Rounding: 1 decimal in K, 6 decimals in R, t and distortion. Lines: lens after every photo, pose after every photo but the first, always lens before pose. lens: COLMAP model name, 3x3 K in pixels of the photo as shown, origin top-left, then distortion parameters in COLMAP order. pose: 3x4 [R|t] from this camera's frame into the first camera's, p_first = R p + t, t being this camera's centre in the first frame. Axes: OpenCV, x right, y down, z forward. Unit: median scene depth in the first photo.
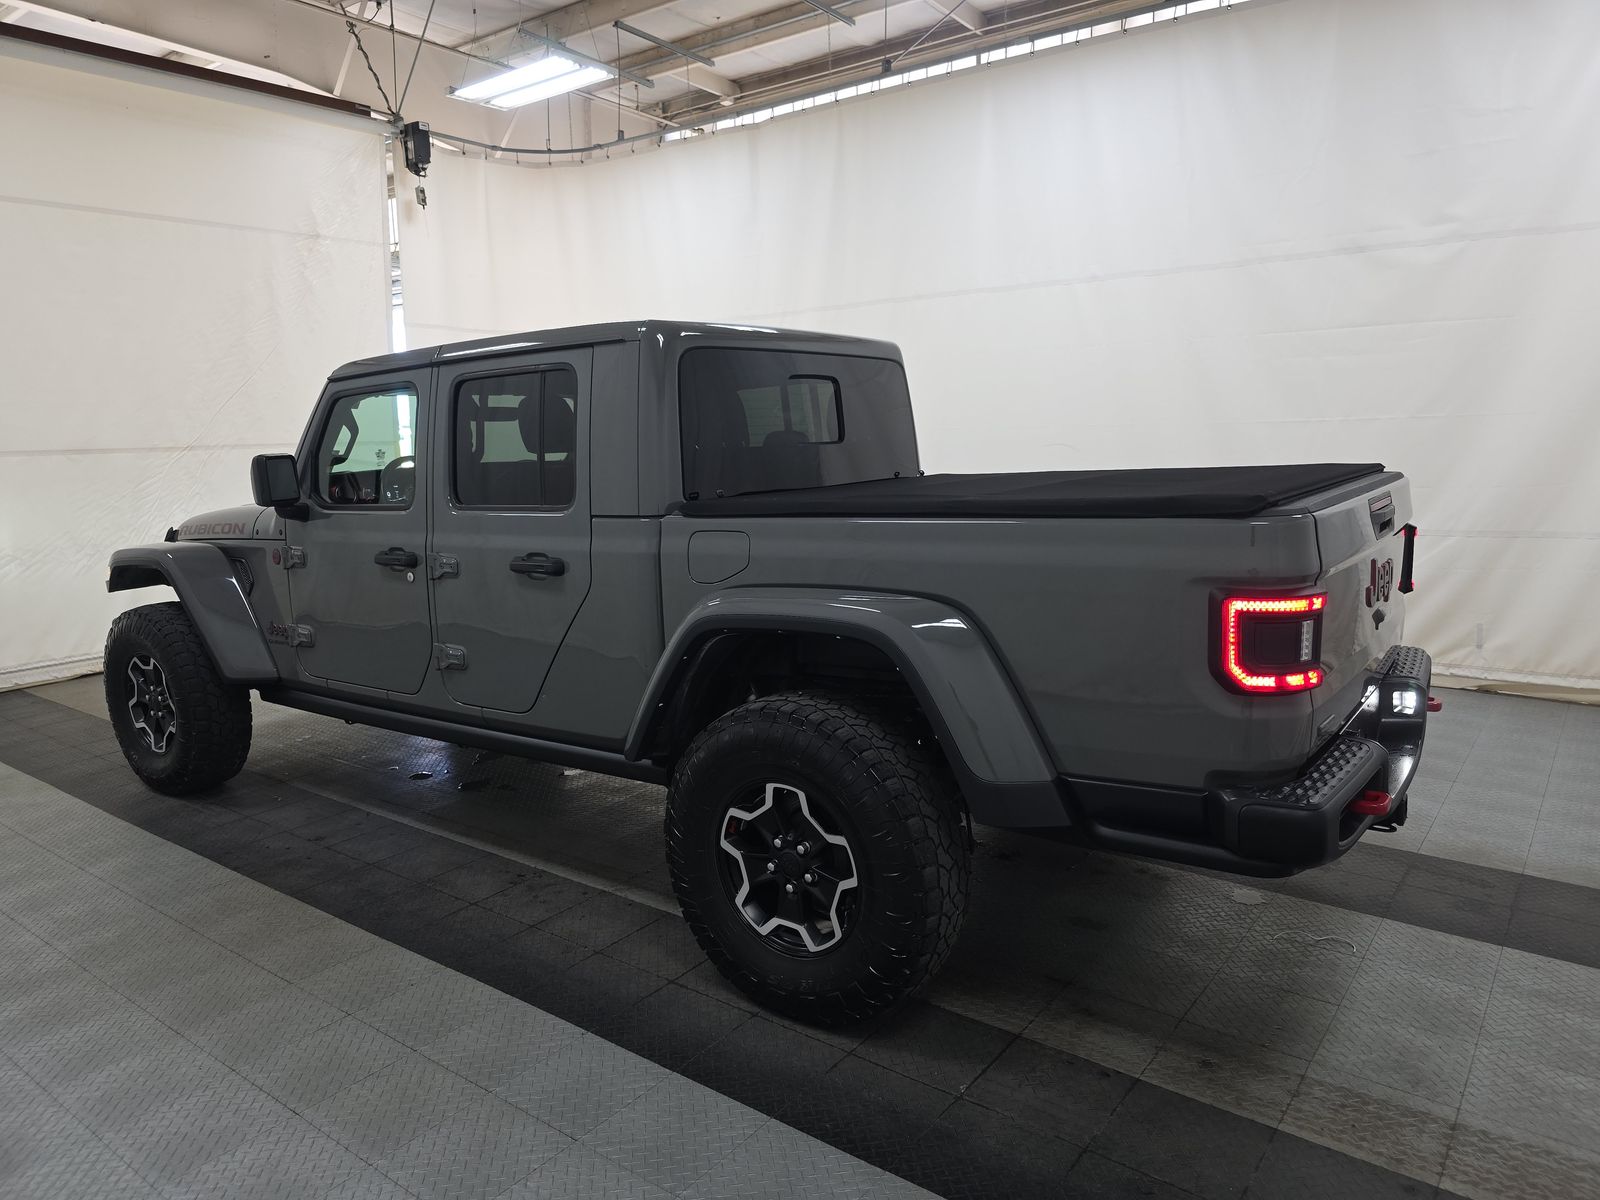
lens RADIAL K [[1094.2, 0, 800.0], [0, 1094.2, 600.0], [0, 0, 1]] dist [0.030746, 0.001169]
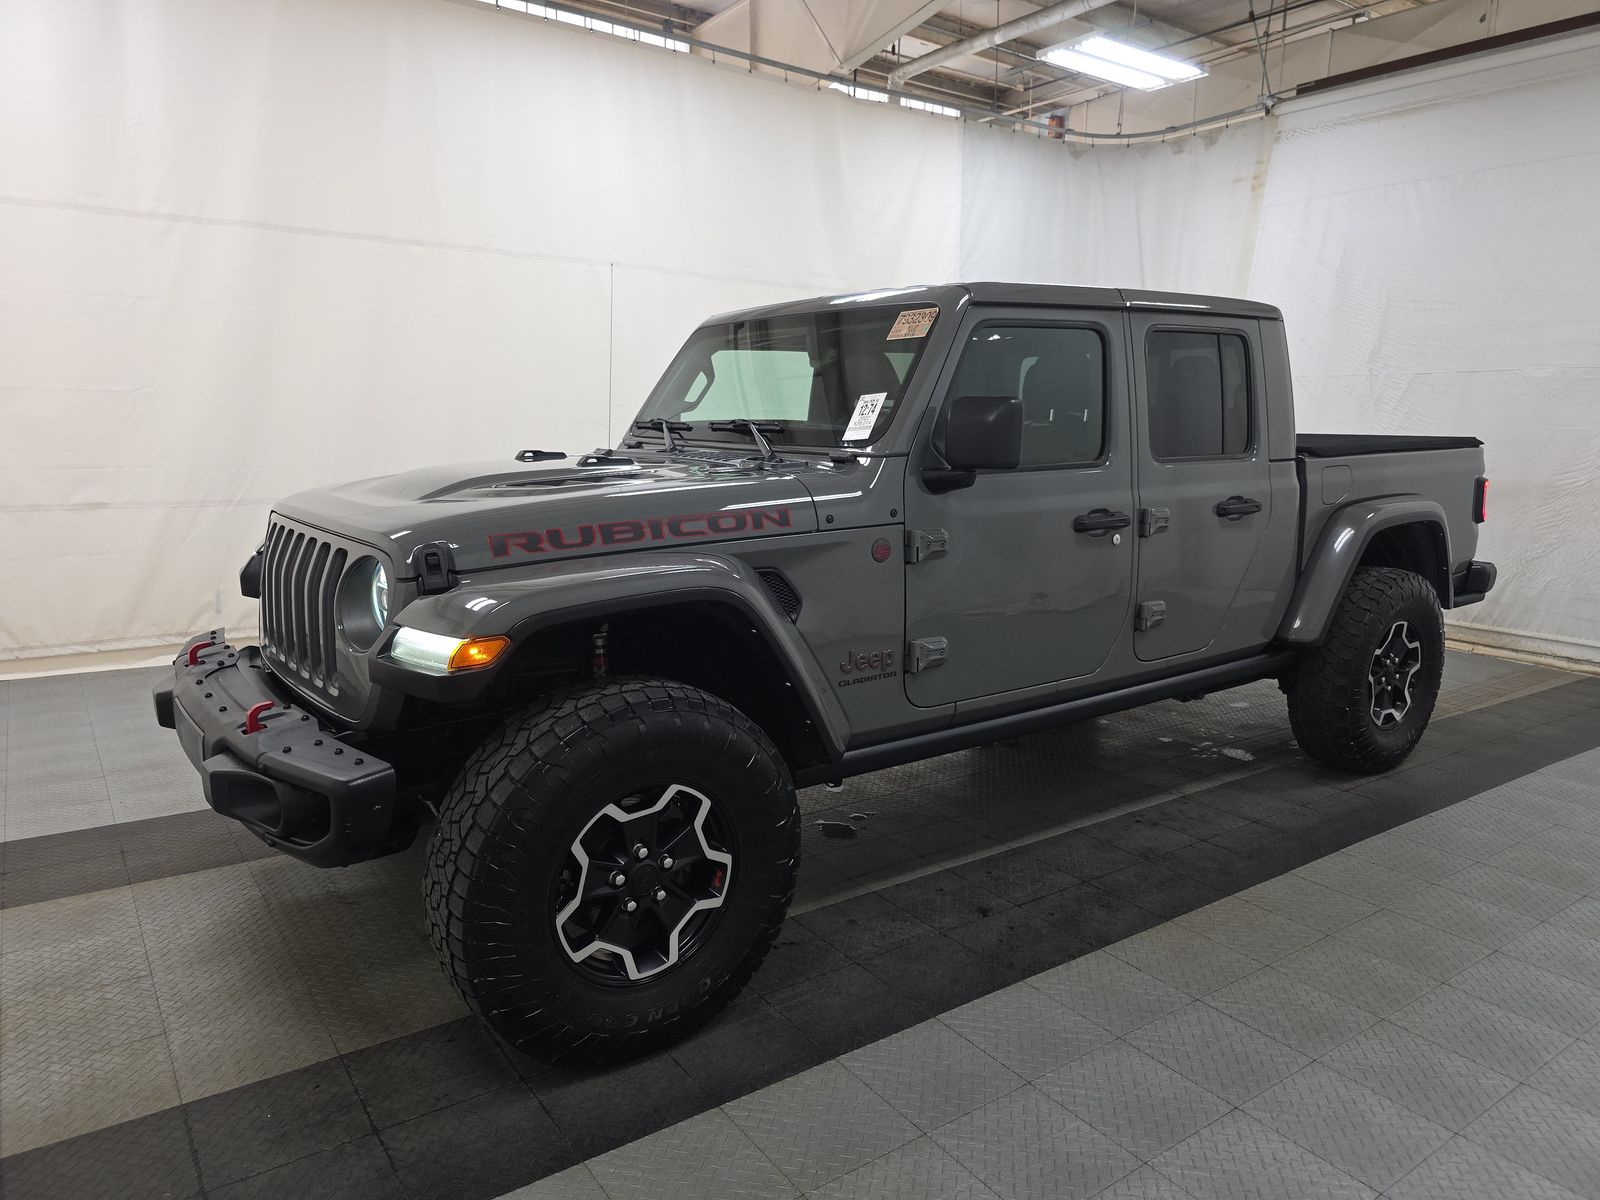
lens RADIAL K [[1072.5, 0, 804.3], [0, 1072.5, 589.8], [0, 0, 1]] dist [0.008623, -0.000017]
pose [[0.304966, -0.125287, 0.944086, -1.280709], [0.126924, 0.987813, 0.090089, -0.092834], [-0.943868, 0.092353, 0.317151, 0.966482]]
